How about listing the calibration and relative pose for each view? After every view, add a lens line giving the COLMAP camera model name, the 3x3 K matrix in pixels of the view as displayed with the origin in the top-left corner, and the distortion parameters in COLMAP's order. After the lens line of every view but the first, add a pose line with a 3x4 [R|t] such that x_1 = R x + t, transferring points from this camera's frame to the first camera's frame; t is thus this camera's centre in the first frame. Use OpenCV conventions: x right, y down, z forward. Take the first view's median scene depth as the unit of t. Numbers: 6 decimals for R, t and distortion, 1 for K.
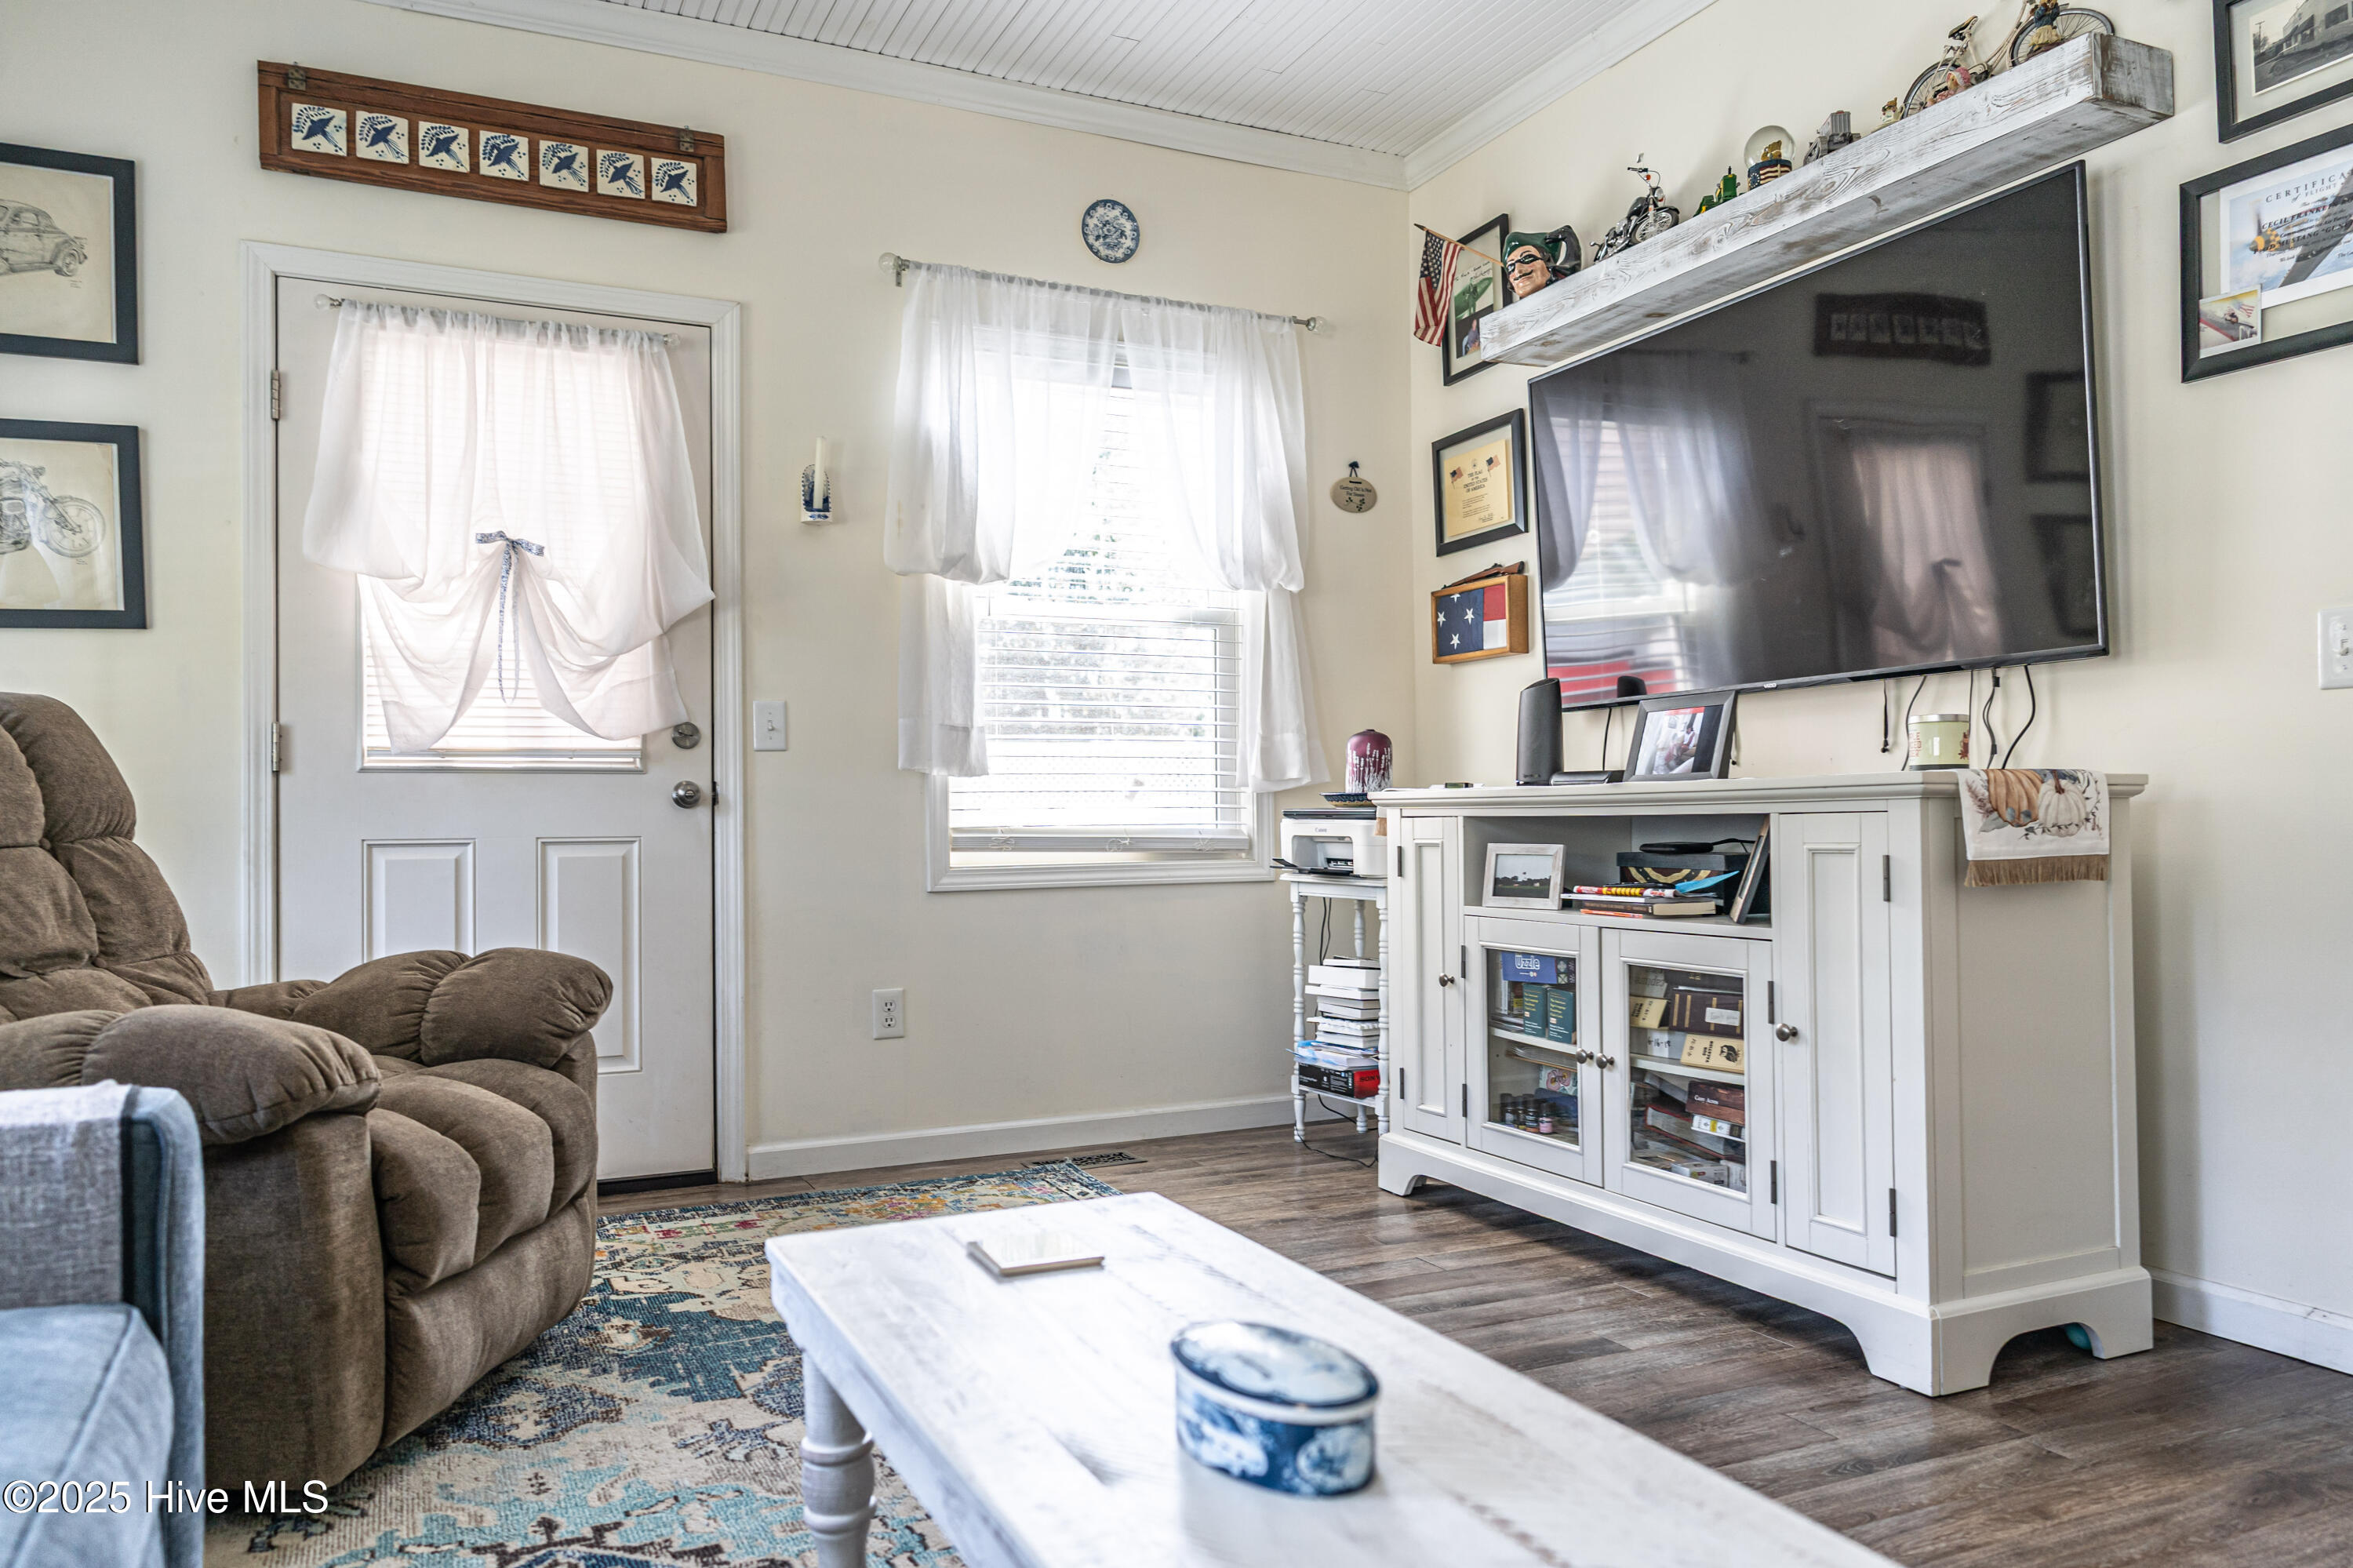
lens RADIAL K [[1579.4, 0, 1177.4], [0, 1579.4, 800.9], [0, 0, 1]] dist [-0.001147, 0.004580]
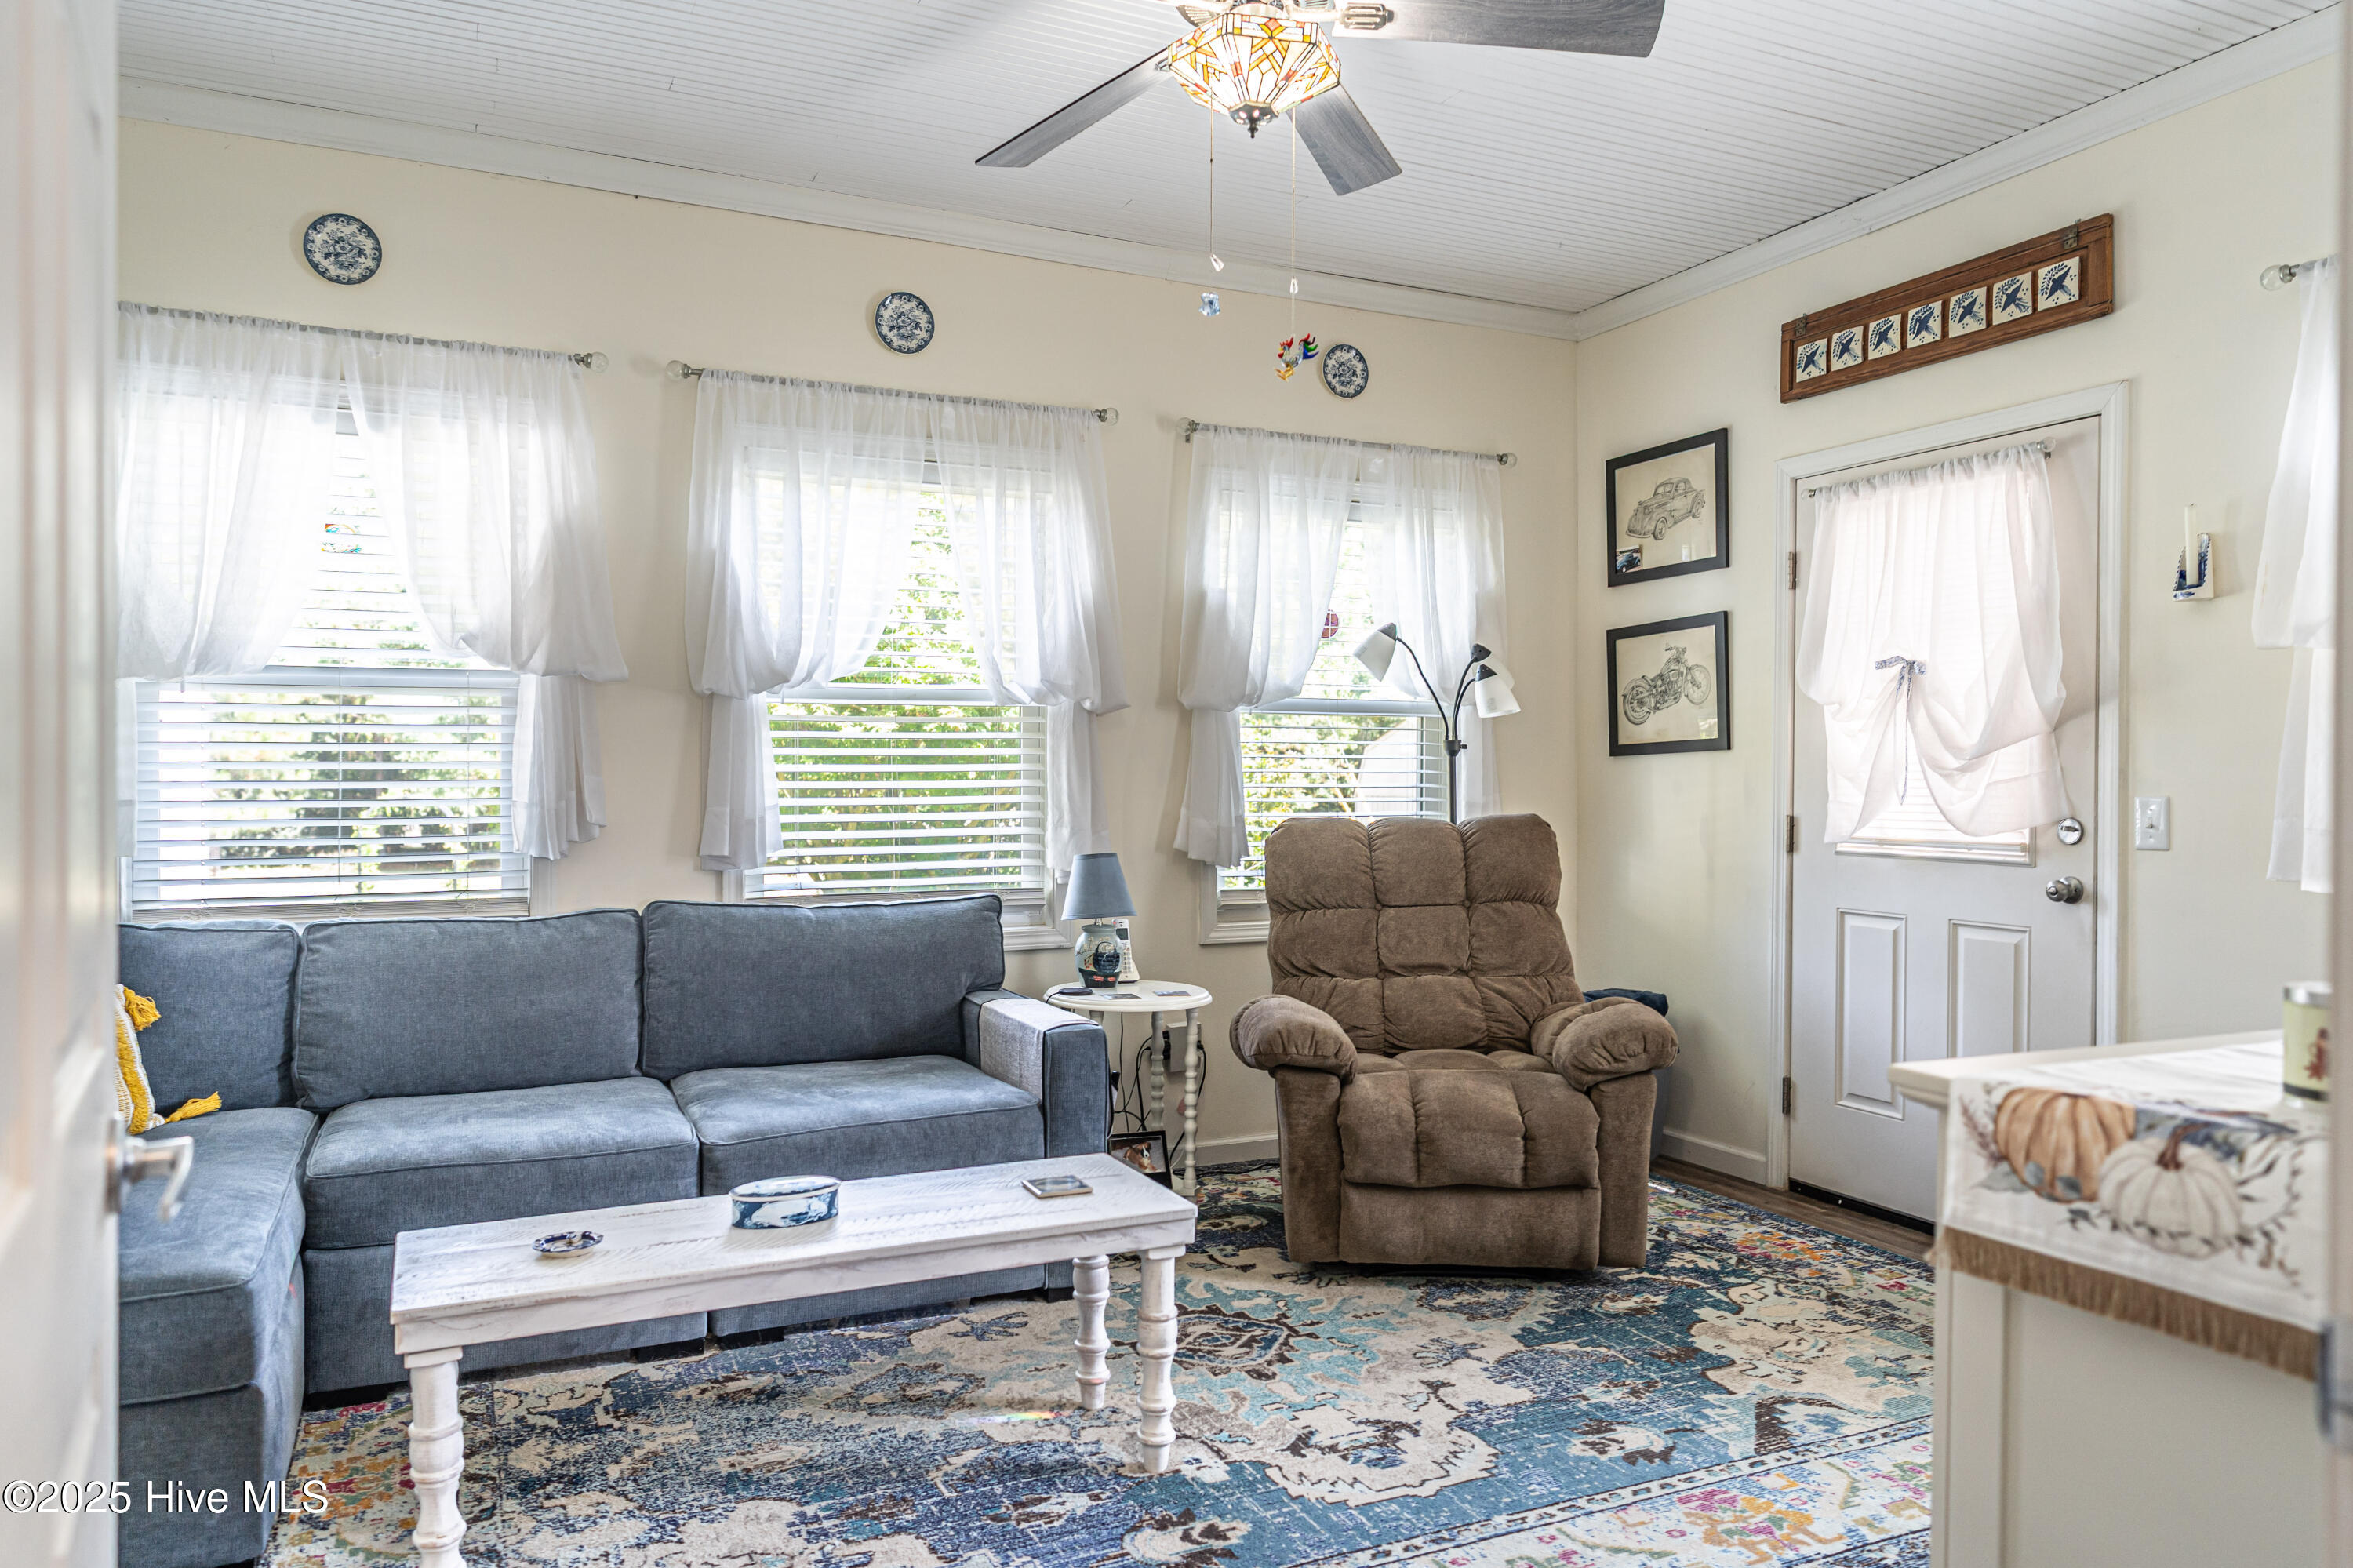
lens RADIAL K [[1579.4, 0, 1181.7], [0, 1579.4, 786.8], [0, 0, 1]] dist [-0.001147, 0.004580]
pose [[0.002429, 0.019844, -0.999800, 0.782904], [0.003690, 0.999796, 0.019852, -0.103625], [0.999990, -0.003738, 0.002355, 0.487818]]
